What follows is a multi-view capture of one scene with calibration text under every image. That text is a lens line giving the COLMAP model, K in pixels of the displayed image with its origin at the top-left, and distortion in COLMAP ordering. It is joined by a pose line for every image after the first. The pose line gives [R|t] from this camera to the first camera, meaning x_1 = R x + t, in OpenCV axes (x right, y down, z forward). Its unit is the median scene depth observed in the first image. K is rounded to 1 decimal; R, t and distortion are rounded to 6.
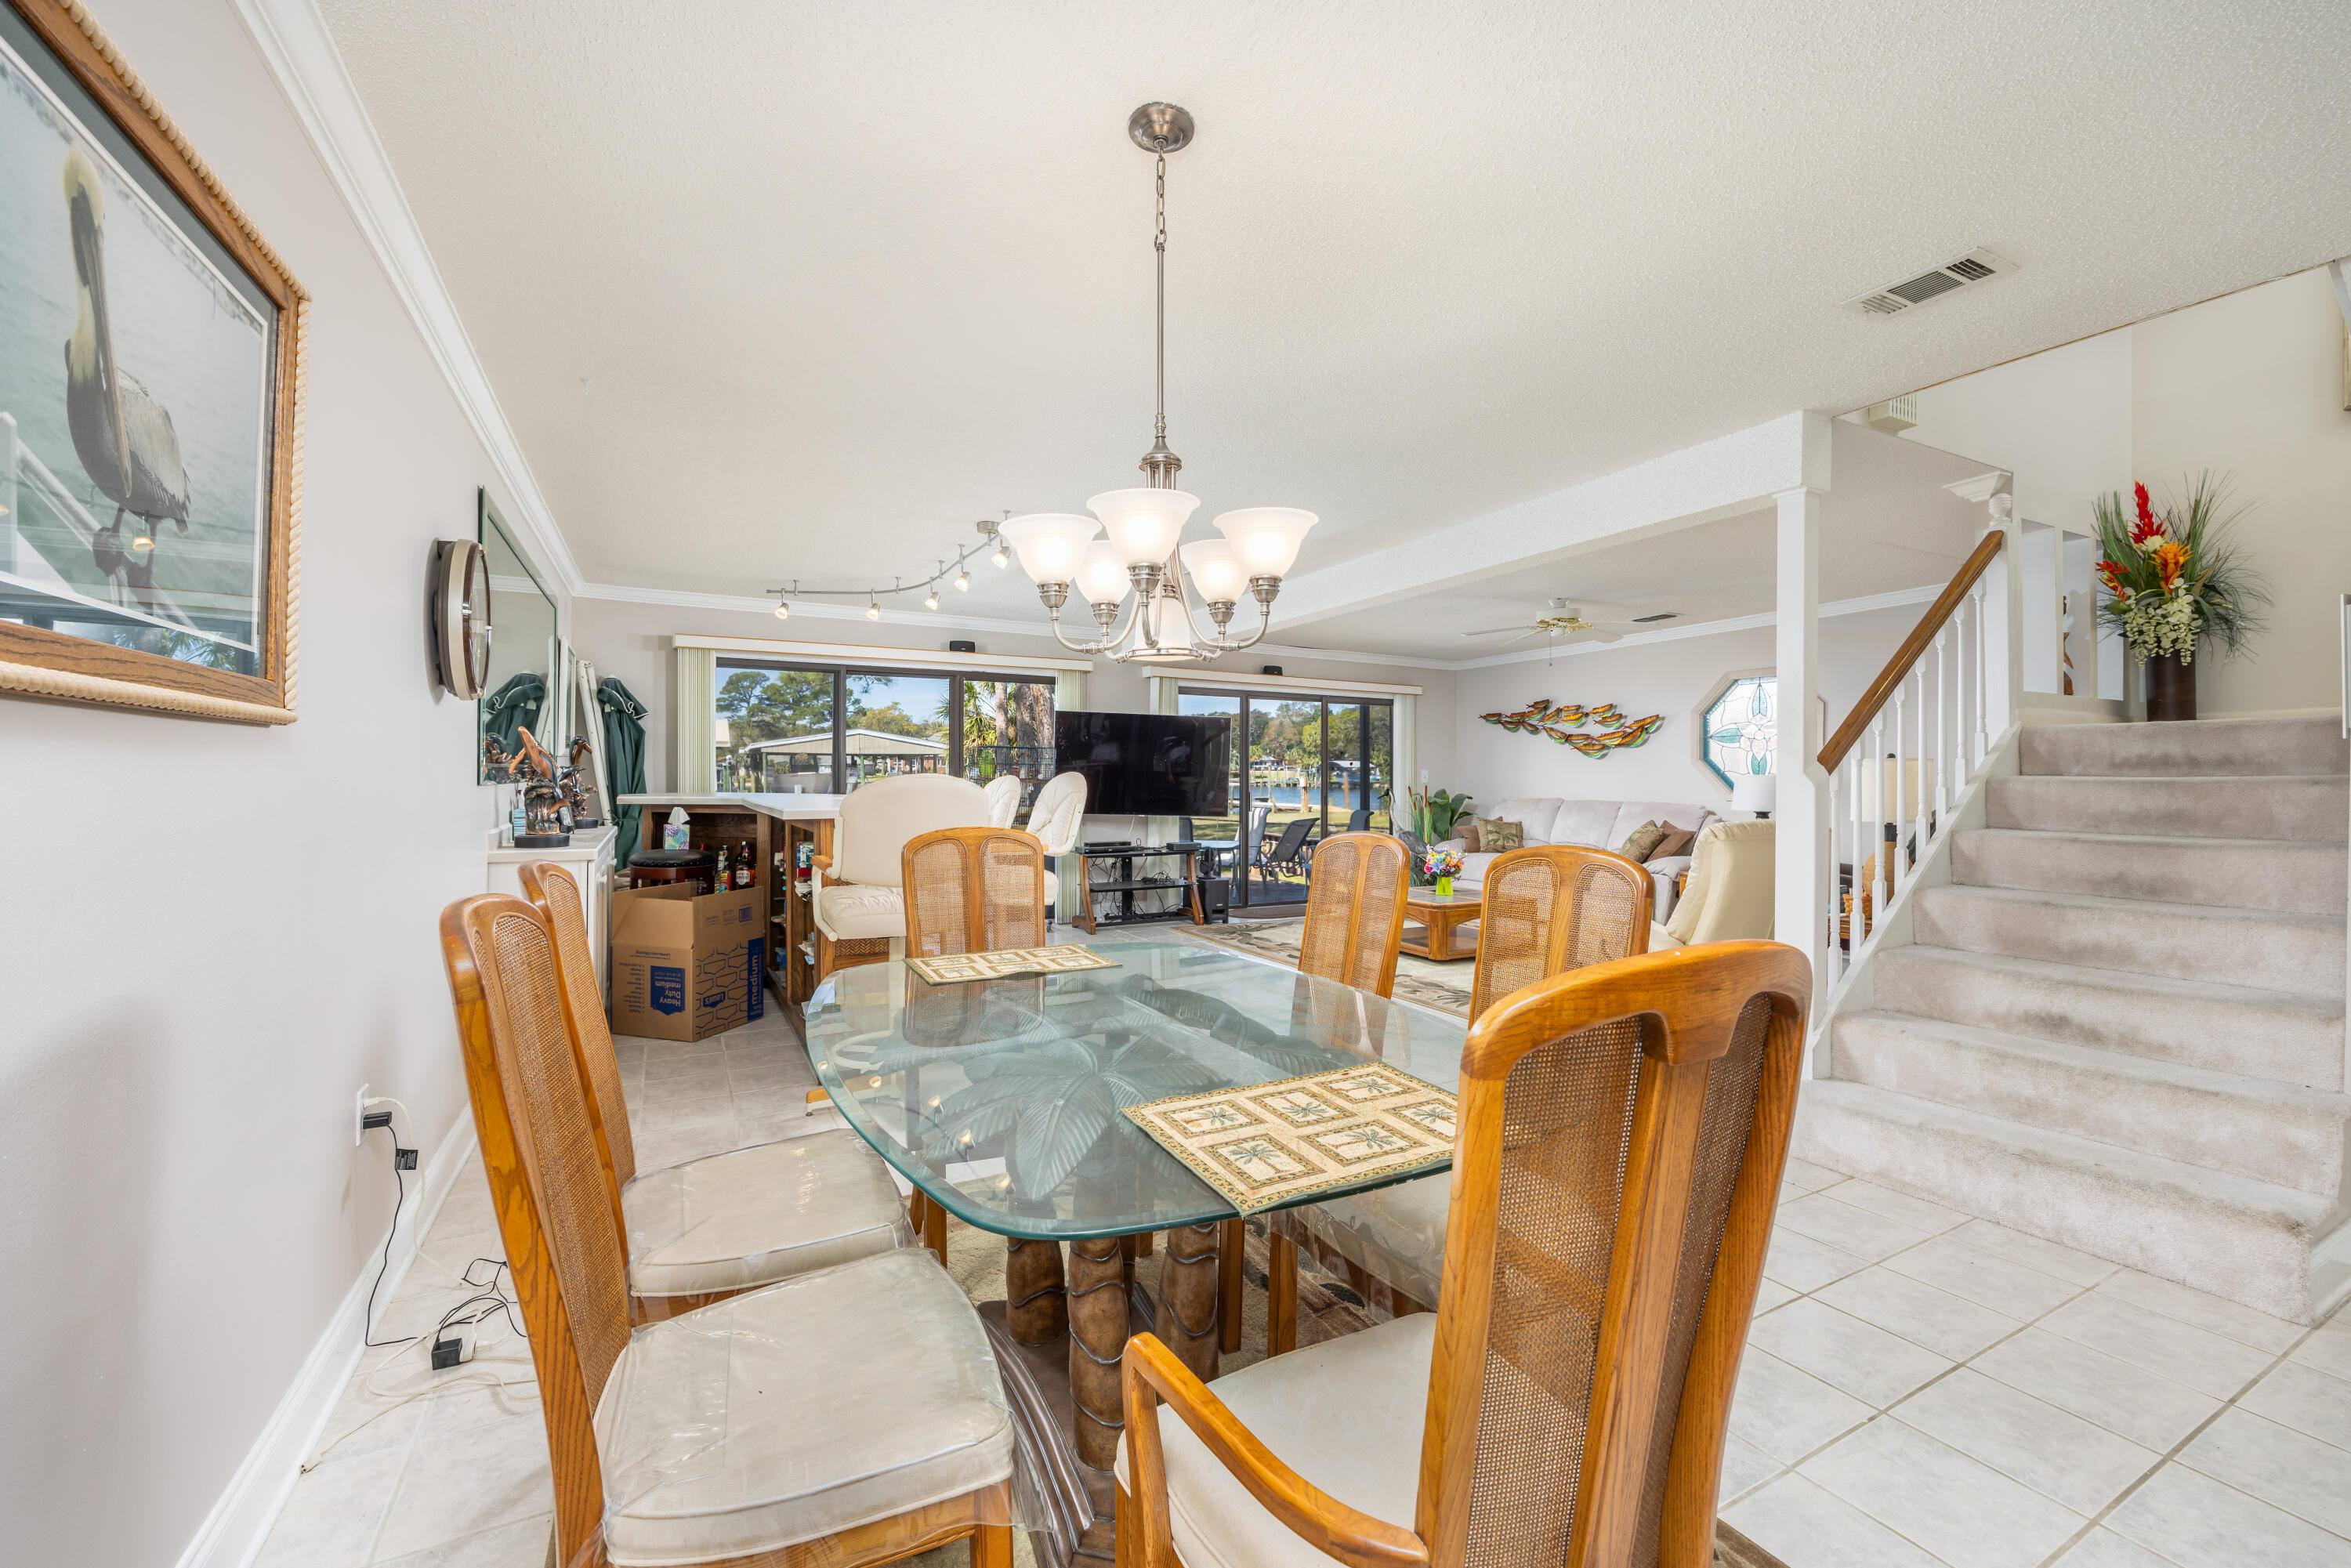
lens RADIAL K [[944.1, 0, 1175.5], [0, 944.1, 784.0], [0, 0, 1]] dist [-0.011244, -0.000050]
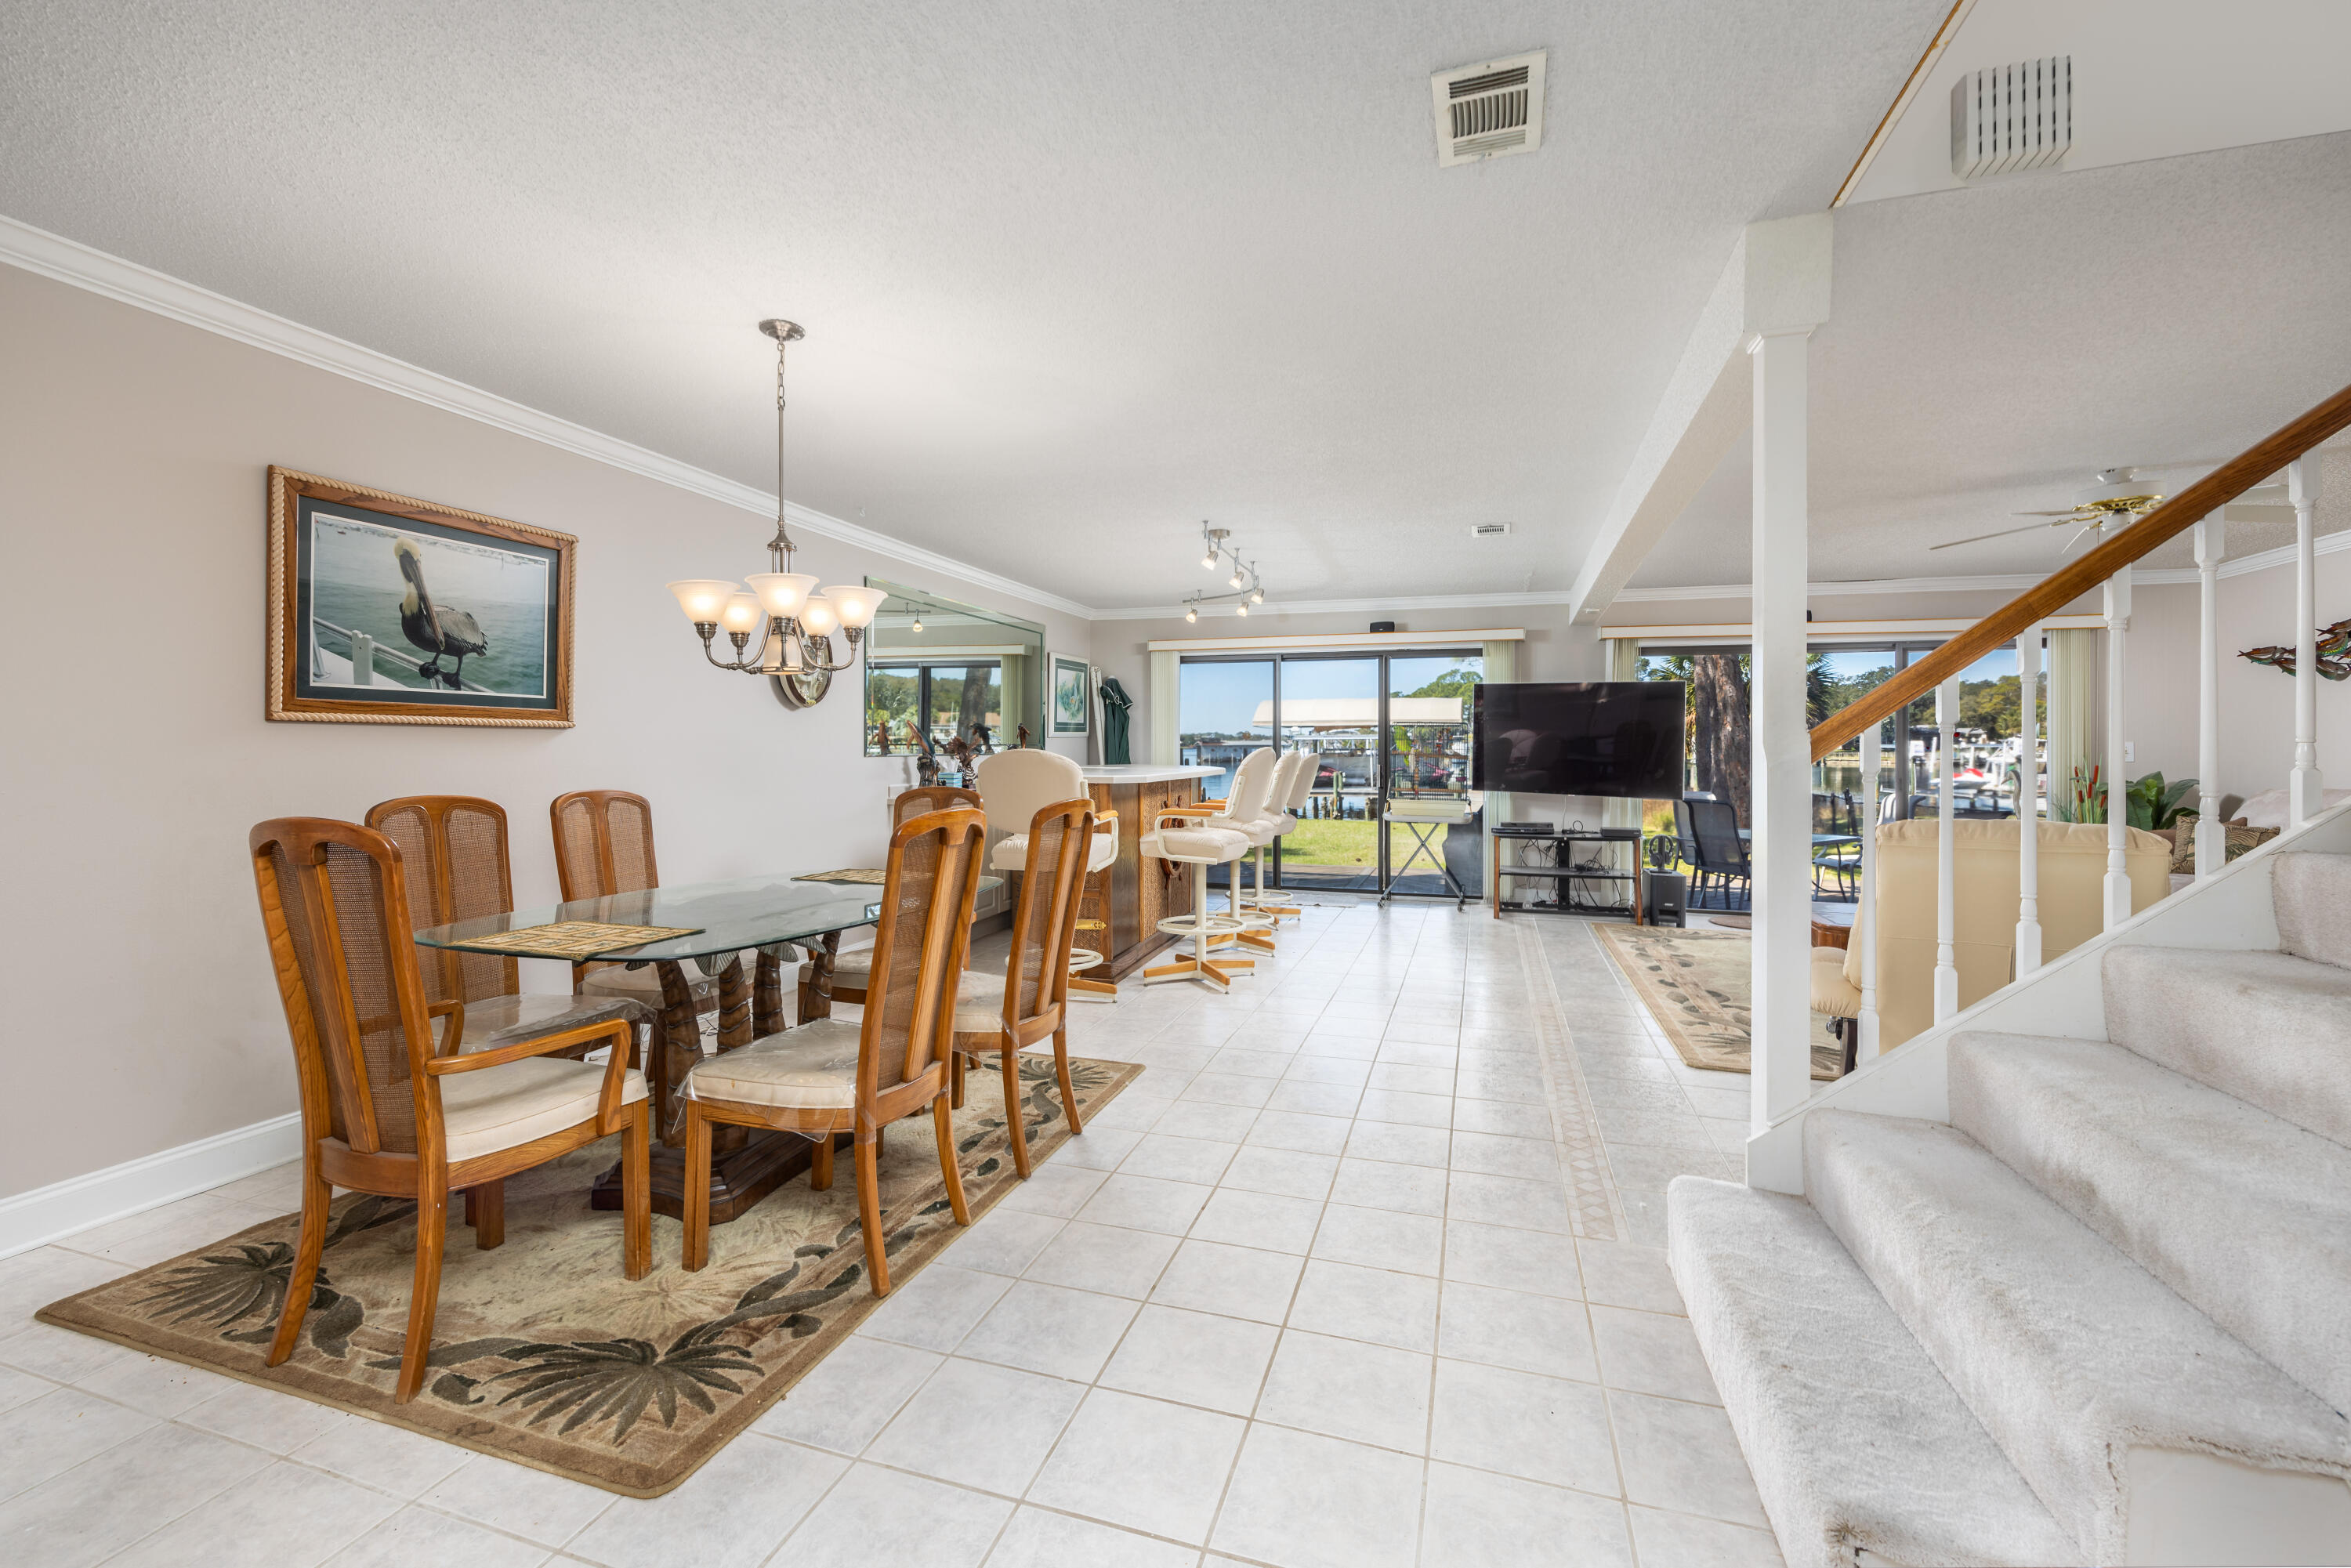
lens RADIAL K [[965.1, 0, 1168.7], [0, 965.1, 760.7], [0, 0, 1]] dist [-0.000210, 0.000099]
pose [[0.689371, 0.007442, -0.724370, 0.352913], [-0.007037, 0.999969, 0.003576, 0.000385], [0.724374, 0.002633, 0.689402, 0.081819]]
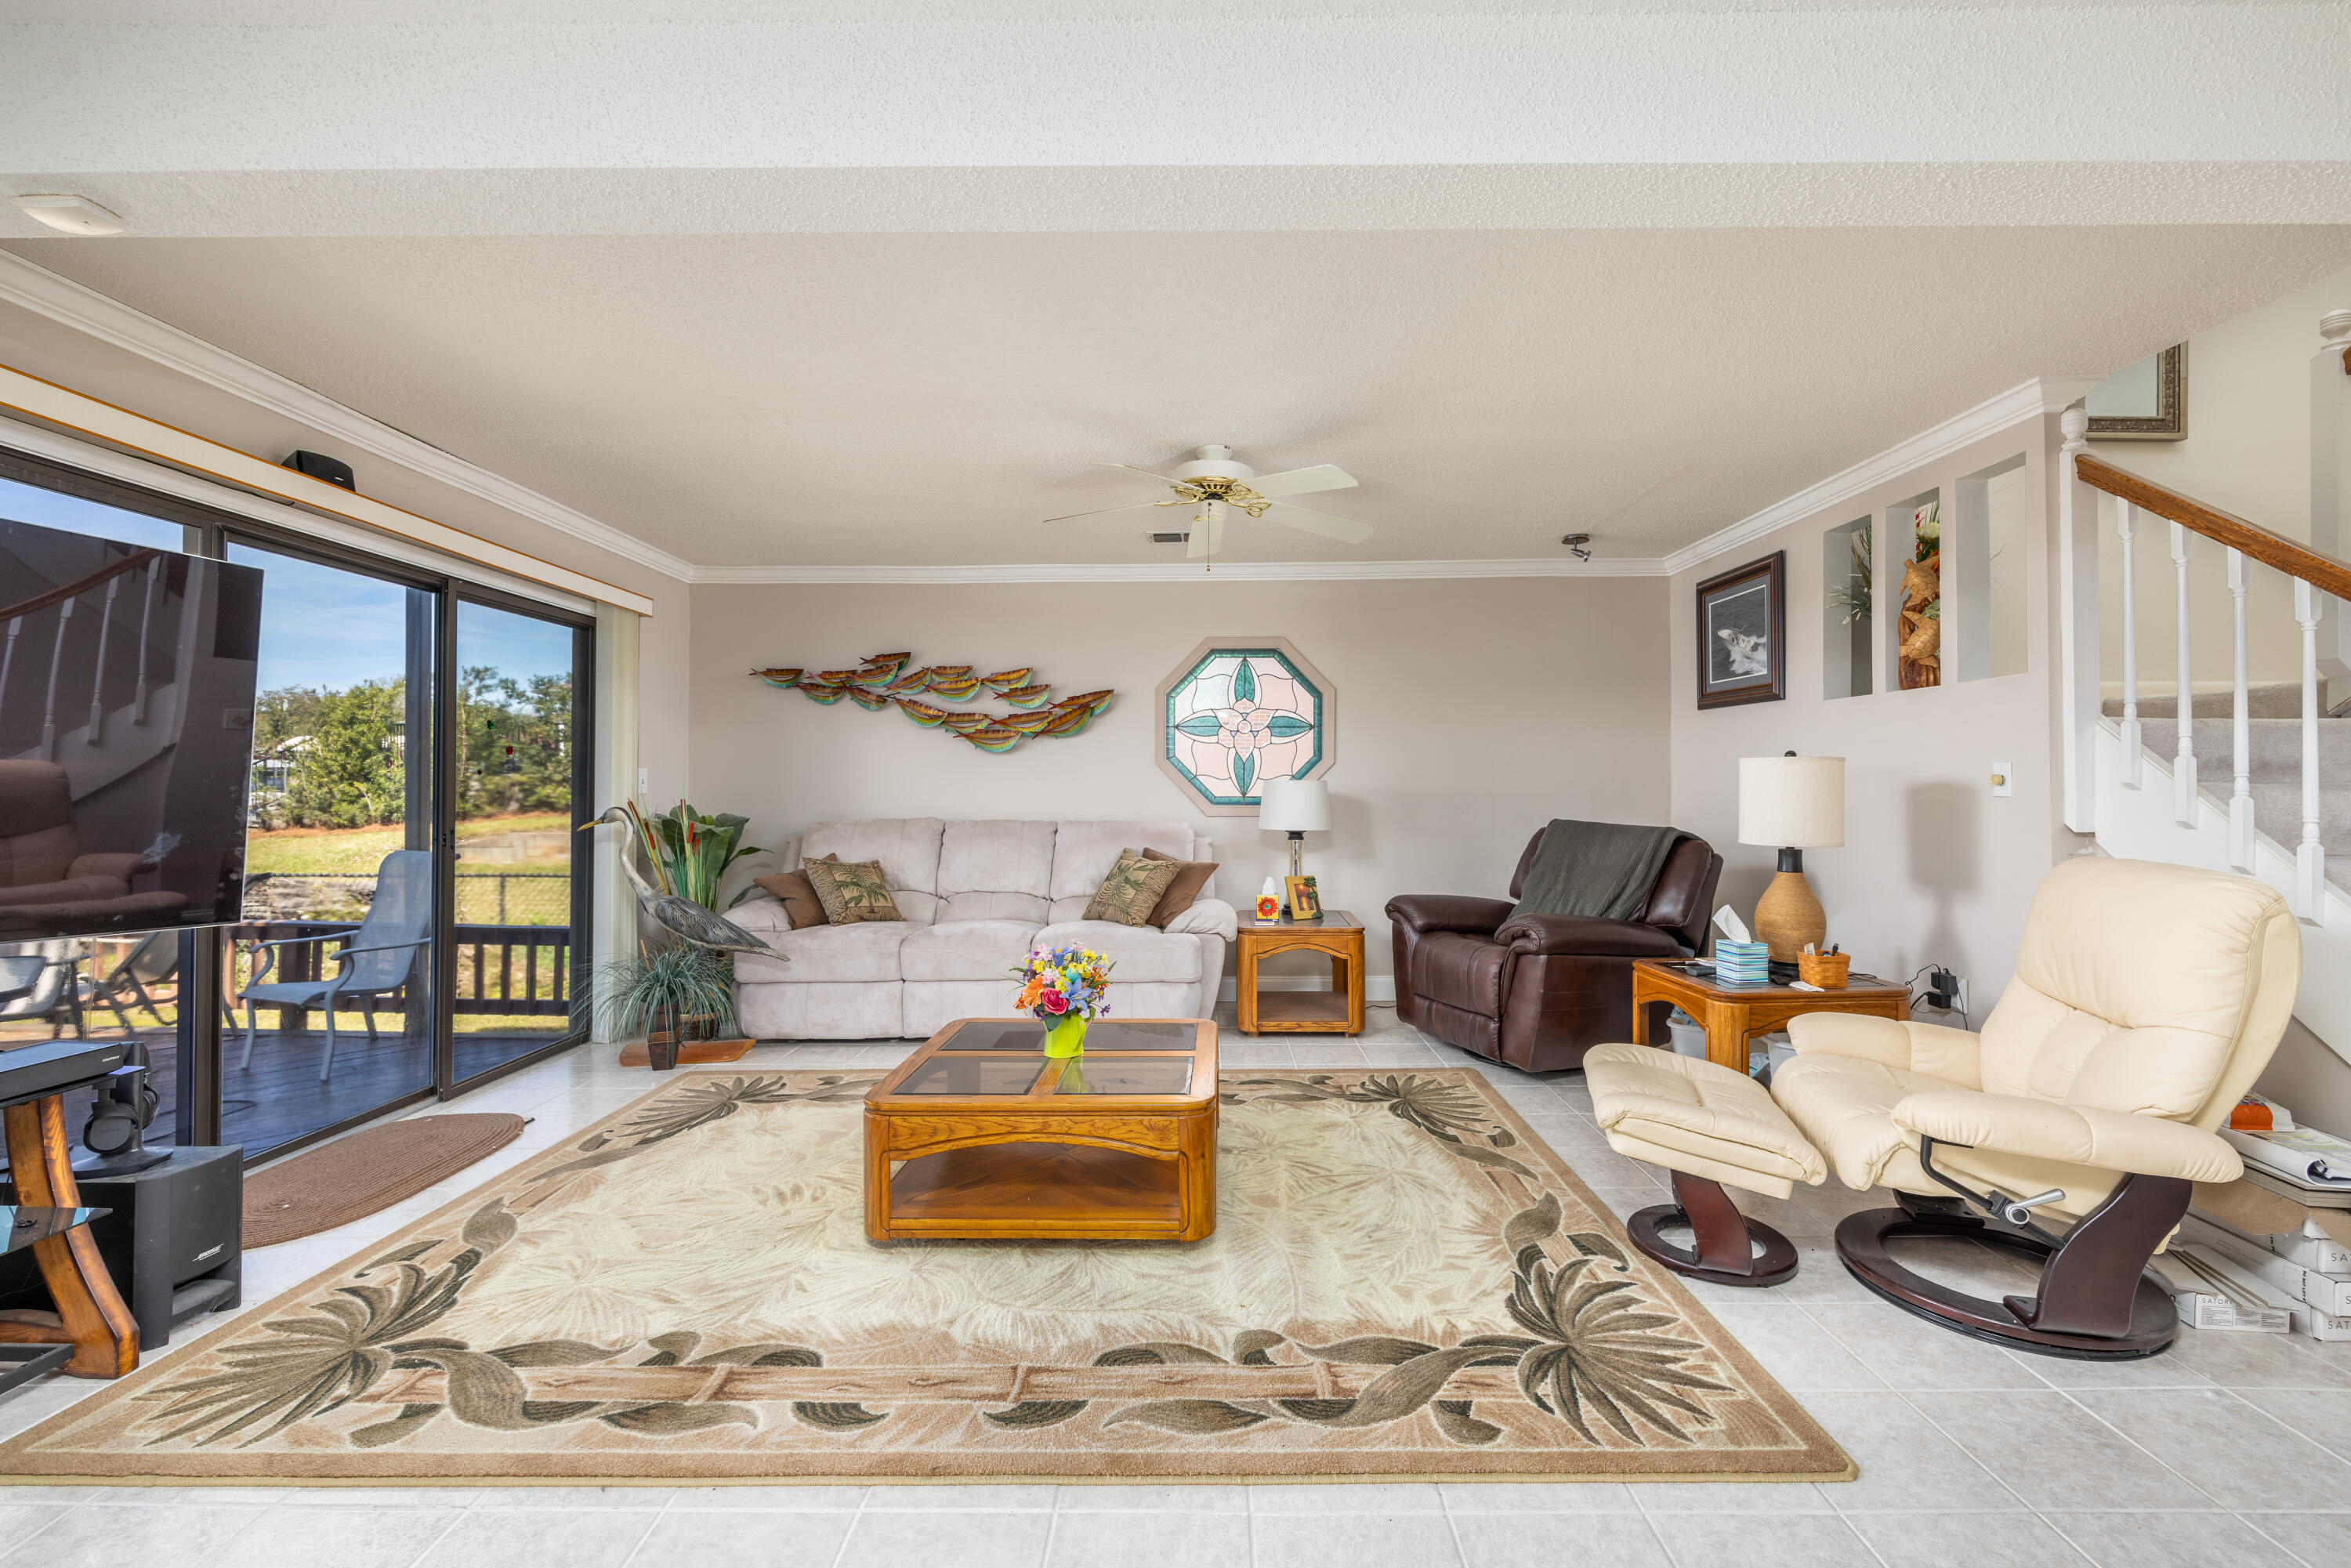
lens RADIAL K [[973.9, 0, 1175.5], [0, 973.9, 784.0], [0, 0, 1]] dist [-0.001526, -0.000041]
pose [[0.474677, 0.003989, 0.880151, -0.067049], [0.005884, 0.999953, -0.007705, -0.001116], [-0.880141, 0.008836, 0.474631, 0.615997]]
